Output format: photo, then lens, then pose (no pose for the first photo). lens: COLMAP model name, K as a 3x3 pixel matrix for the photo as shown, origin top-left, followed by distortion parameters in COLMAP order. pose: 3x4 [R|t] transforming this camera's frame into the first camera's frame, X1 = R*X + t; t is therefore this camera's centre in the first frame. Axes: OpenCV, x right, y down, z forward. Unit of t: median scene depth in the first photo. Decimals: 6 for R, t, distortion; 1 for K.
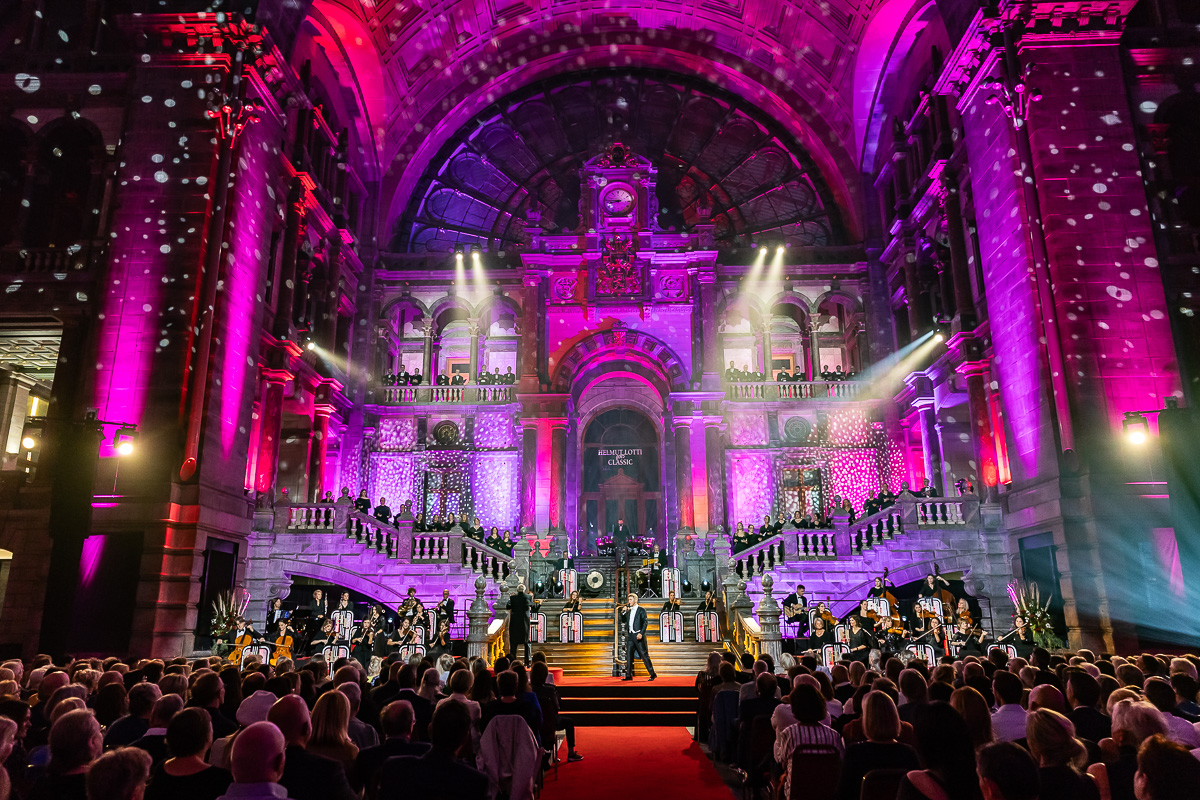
lens RADIAL K [[862.7, 0, 592.6], [0, 862.7, 395.8], [0, 0, 1]] dist [0.041838, 0.001281]
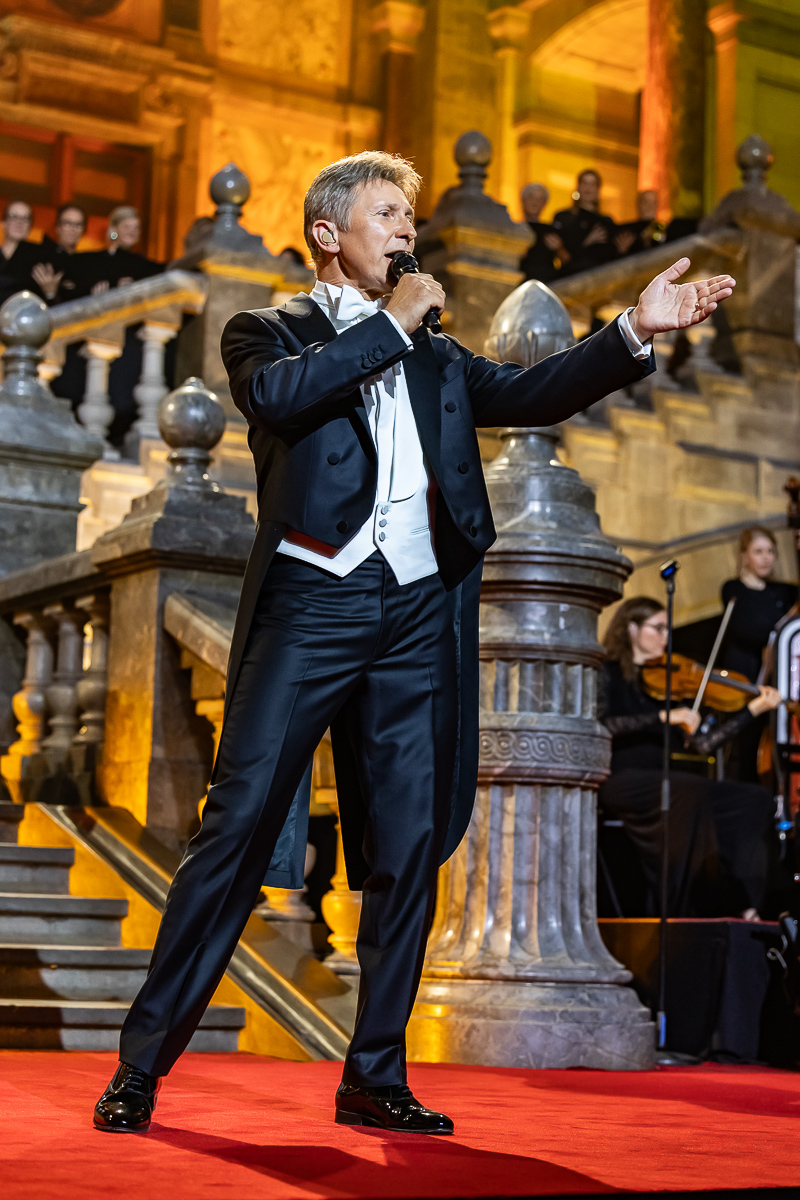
lens RADIAL K [[2440.4, 0, 400.0], [0, 2440.4, 600.0], [0, 0, 1]] dist [-0.021021, -0.364411]
pose [[0.842819, 0.110734, 0.526682, -0.001387], [-0.180435, 0.980106, 0.082674, 0.177672], [-0.507049, -0.164711, 0.846033, 0.550781]]
